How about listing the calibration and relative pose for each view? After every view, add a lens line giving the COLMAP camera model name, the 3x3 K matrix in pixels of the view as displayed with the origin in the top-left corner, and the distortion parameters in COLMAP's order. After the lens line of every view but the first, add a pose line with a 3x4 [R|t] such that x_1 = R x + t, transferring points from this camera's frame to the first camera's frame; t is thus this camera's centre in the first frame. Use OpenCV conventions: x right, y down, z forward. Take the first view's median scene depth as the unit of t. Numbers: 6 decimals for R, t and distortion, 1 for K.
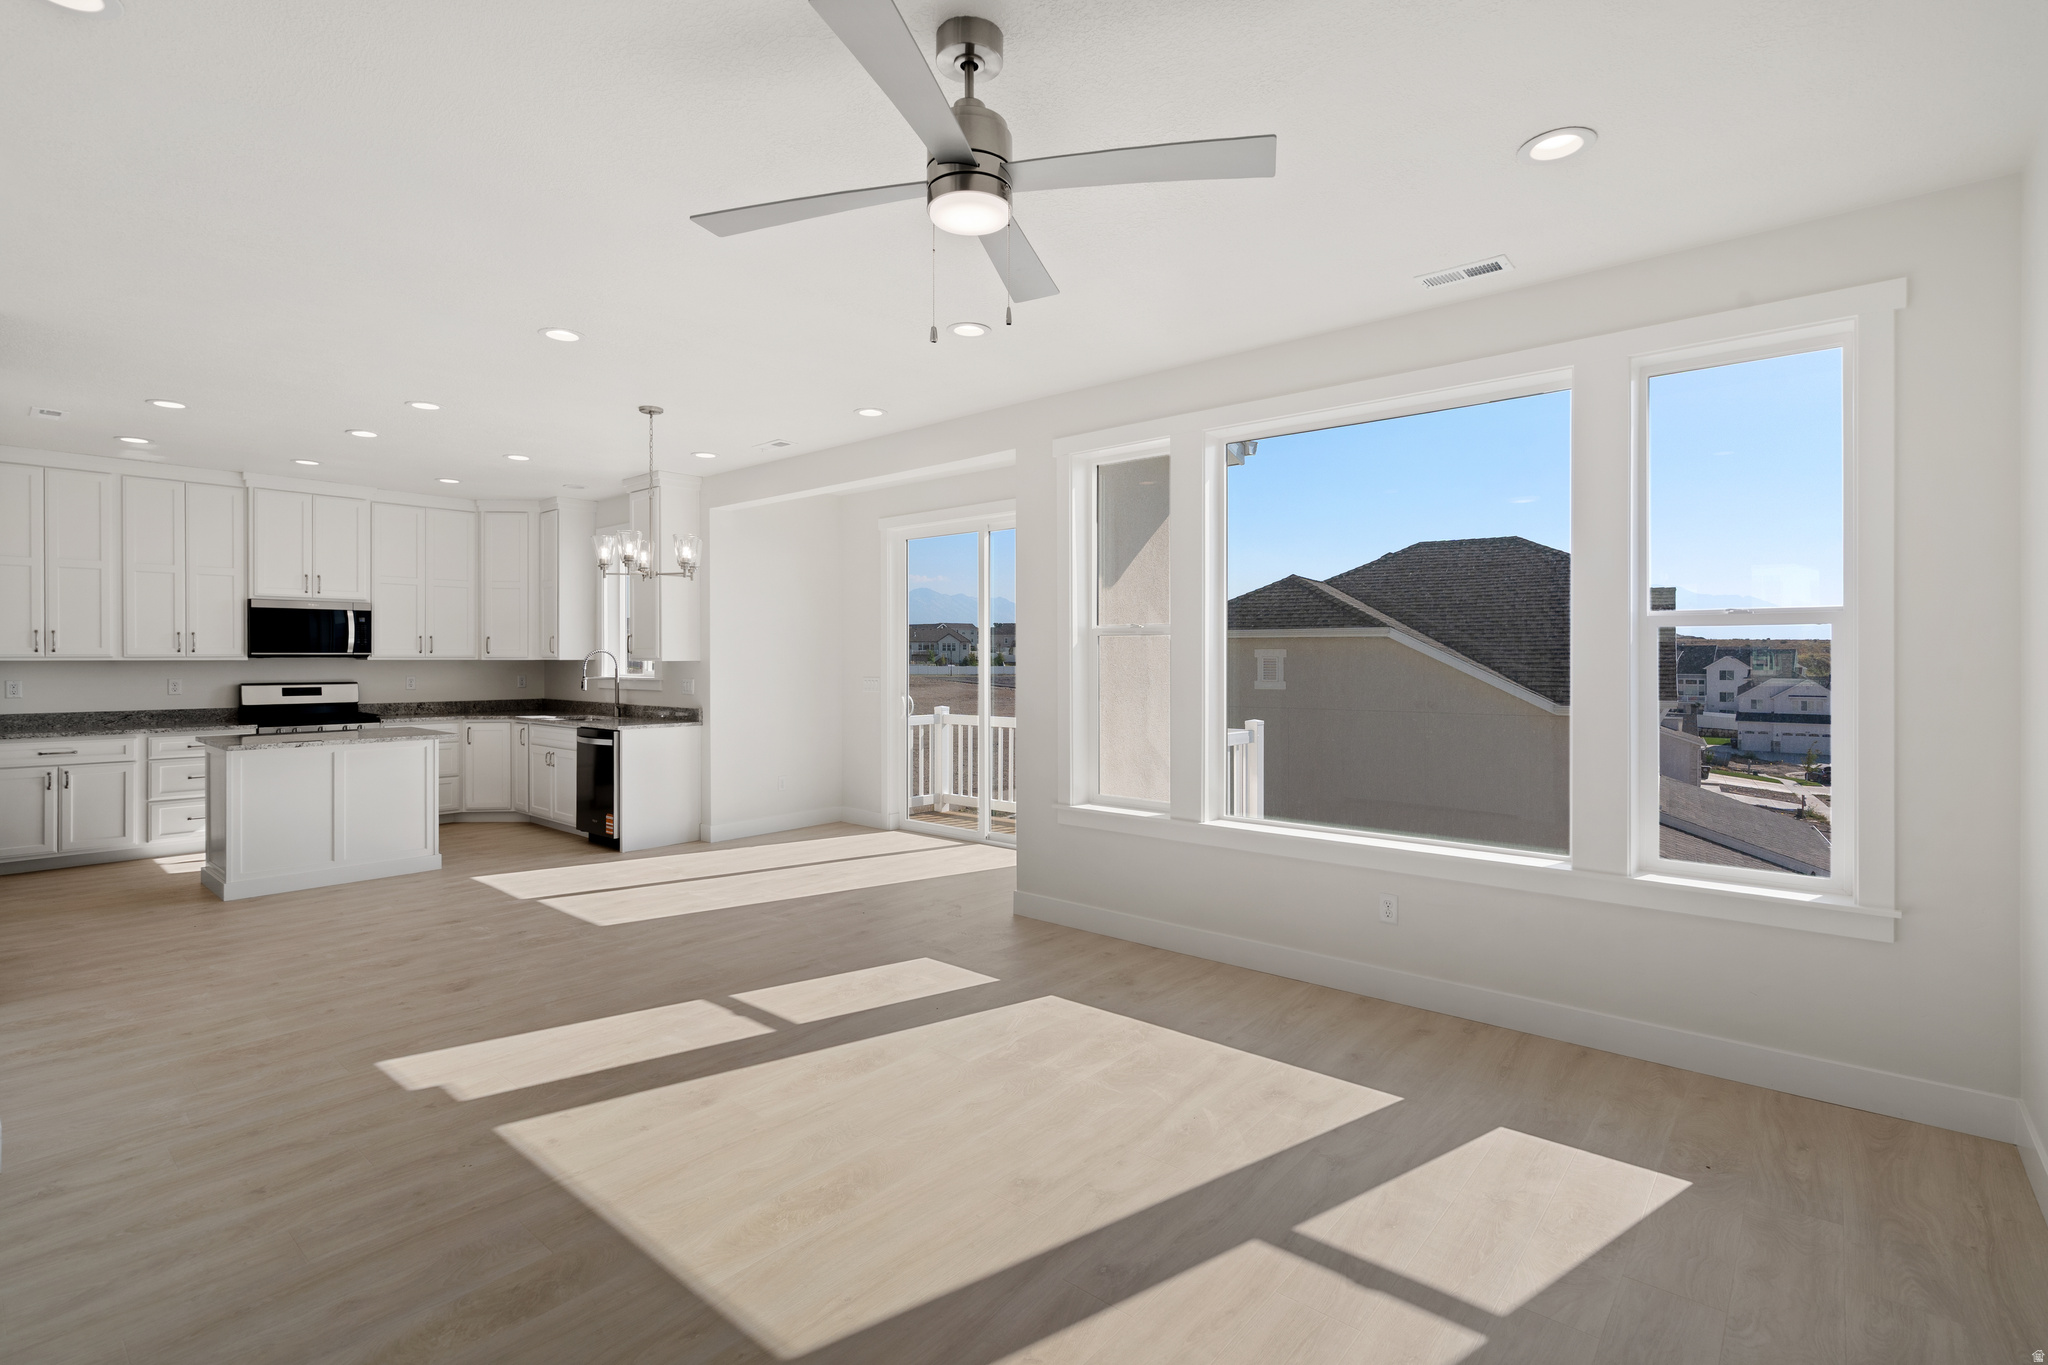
lens RADIAL K [[929.6, 0, 1036.8], [0, 929.6, 678.8], [0, 0, 1]] dist [-0.008531, 0.002278]
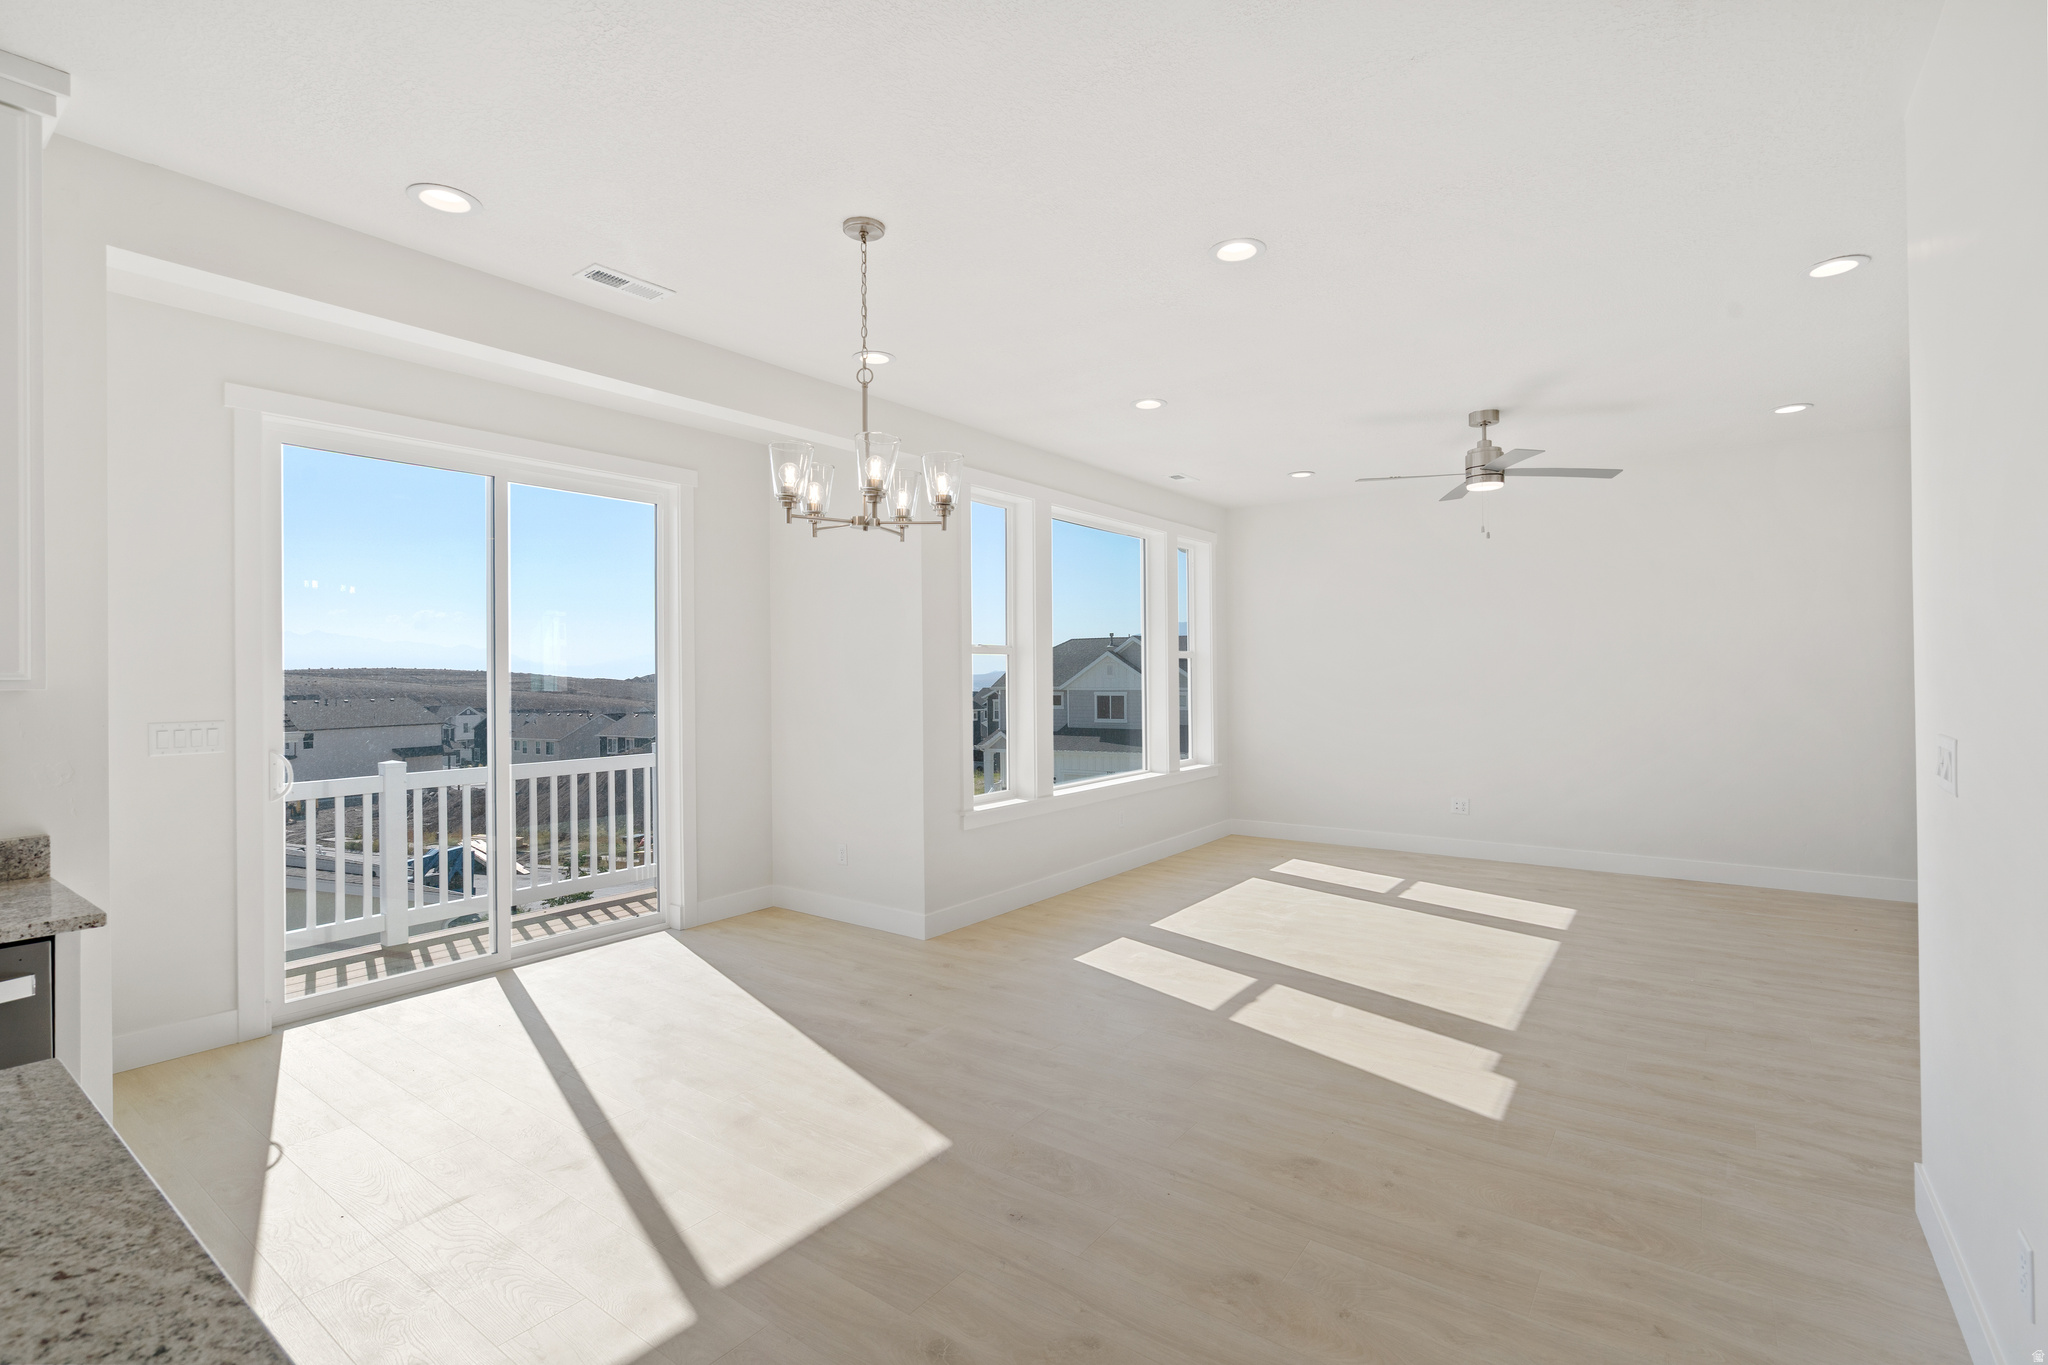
lens RADIAL K [[929.6, 0, 1017.3], [0, 929.6, 664.4], [0, 0, 1]] dist [-0.008531, 0.002278]
pose [[-0.041999, 0.004626, 0.999107, -1.079215], [0.028175, 0.999597, -0.003444, -0.025712], [-0.998720, 0.028005, -0.042112, 1.030689]]
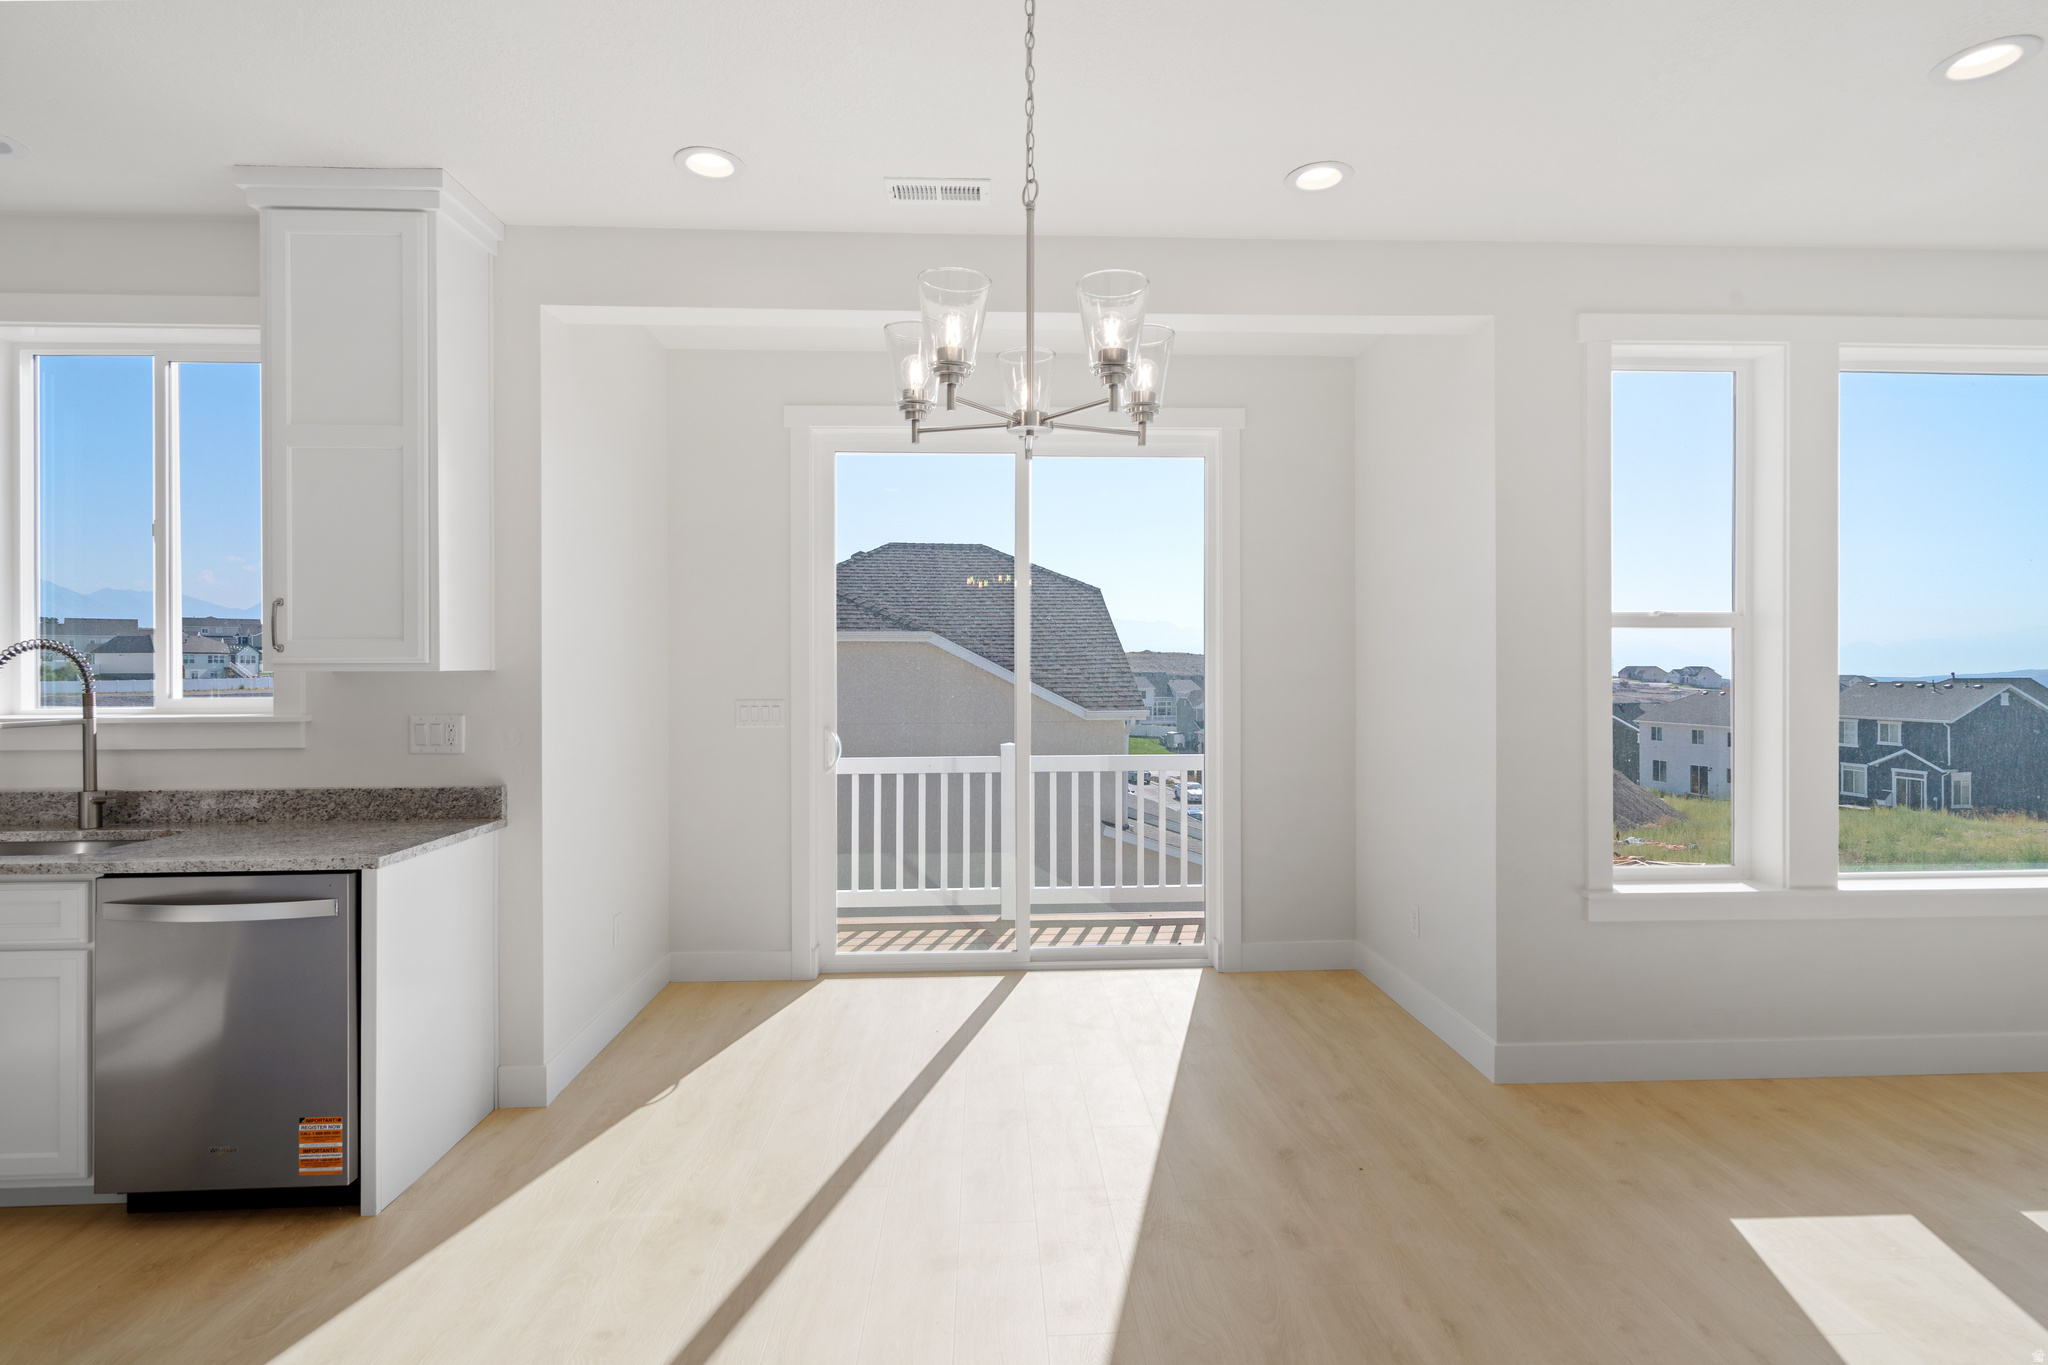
lens RADIAL K [[989.7, 0, 1030.5], [0, 989.7, 664.2], [0, 0, 1]] dist [0.000662, 0.000232]
pose [[0.742296, -0.006246, 0.670043, -0.739844], [0.020474, 0.999701, -0.013362, -0.016577], [-0.669760, 0.023637, 0.742202, 0.790811]]
